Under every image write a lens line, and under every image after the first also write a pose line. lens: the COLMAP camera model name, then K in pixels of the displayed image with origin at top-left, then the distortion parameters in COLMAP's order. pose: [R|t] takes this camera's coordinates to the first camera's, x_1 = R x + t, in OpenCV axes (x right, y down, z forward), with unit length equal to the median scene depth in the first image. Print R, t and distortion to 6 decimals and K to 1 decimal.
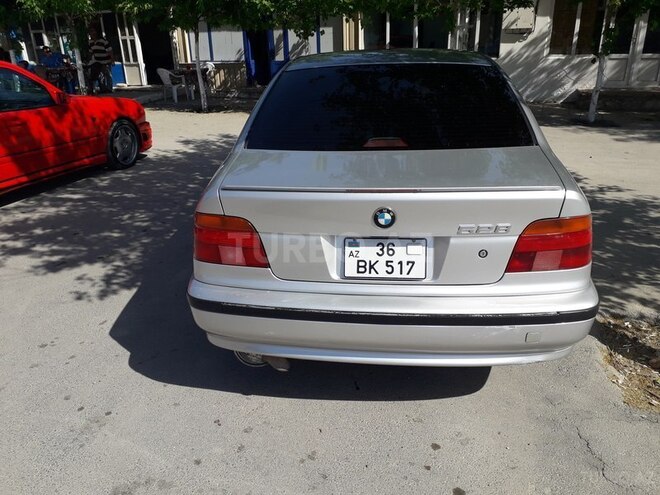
lens RADIAL K [[527.1, 0, 327.1], [0, 527.1, 246.4], [0, 0, 1]] dist [0.021347, -0.026297]
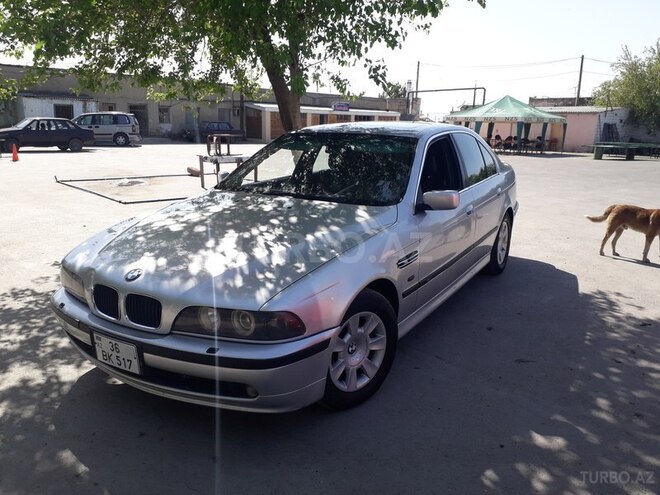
lens RADIAL K [[527.1, 0, 328.5], [0, 527.1, 243.8], [0, 0, 1]] dist [0.021347, -0.026297]
pose [[-0.904571, -0.087703, 0.417205, -0.354780], [0.159177, 0.838360, 0.521360, -0.860173], [-0.395493, 0.538016, -0.744395, 2.288668]]
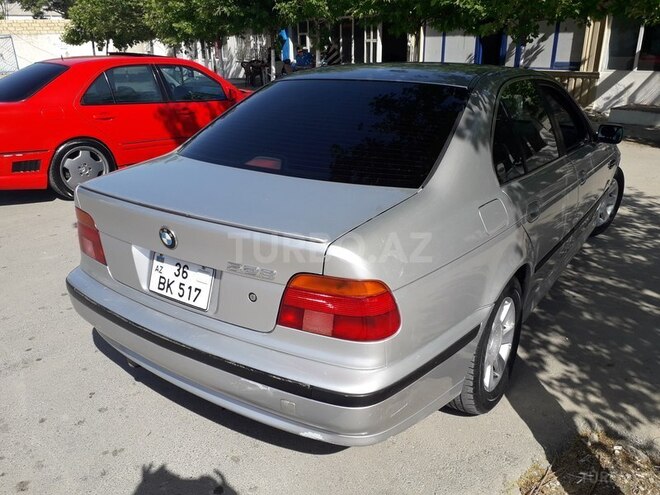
lens RADIAL K [[527.1, 0, 332.7], [0, 527.1, 244.5], [0, 0, 1]] dist [0.021347, -0.026297]
pose [[0.880229, 0.185426, -0.436823, 0.442897], [-0.188603, 0.981374, 0.036532, -0.074688], [0.435461, 0.050230, 0.898805, 0.142121]]
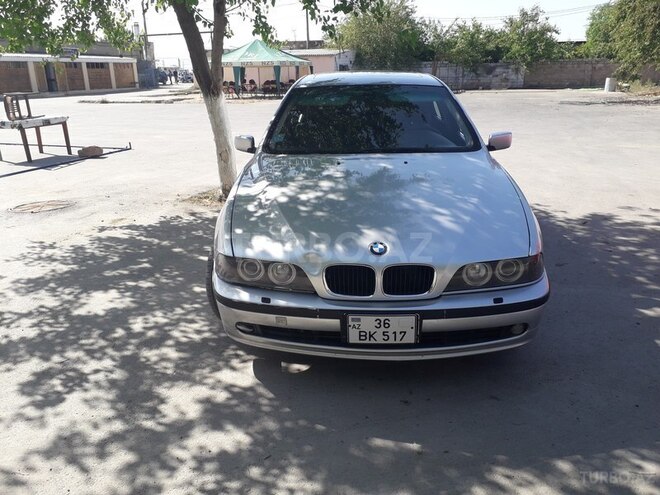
lens RADIAL K [[527.1, 0, 328.2], [0, 527.1, 245.8], [0, 0, 1]] dist [0.021347, -0.026297]
pose [[-0.997265, 0.056156, -0.048060, 0.310861], [0.012135, 0.765789, 0.642977, -0.934262], [0.072911, 0.640635, -0.764376, 2.400048]]
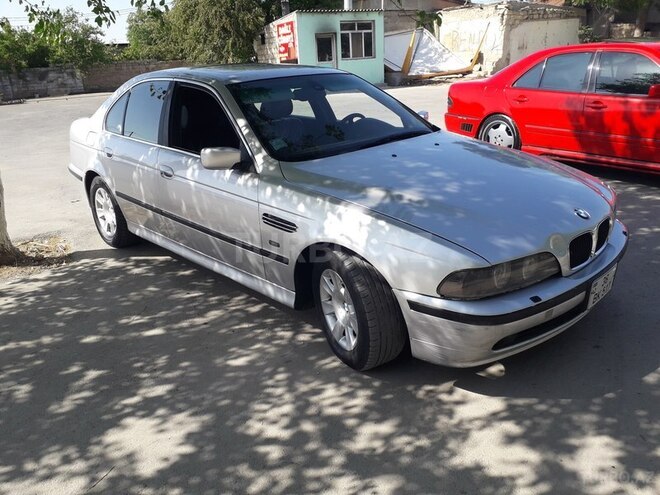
lens RADIAL K [[527.1, 0, 324.9], [0, 527.1, 251.8], [0, 0, 1]] dist [0.021347, -0.026297]
pose [[-0.638030, 0.322043, -0.699432, 0.980423], [-0.216322, 0.796793, 0.564203, -0.774875], [0.739000, 0.511282, -0.438713, 1.950068]]
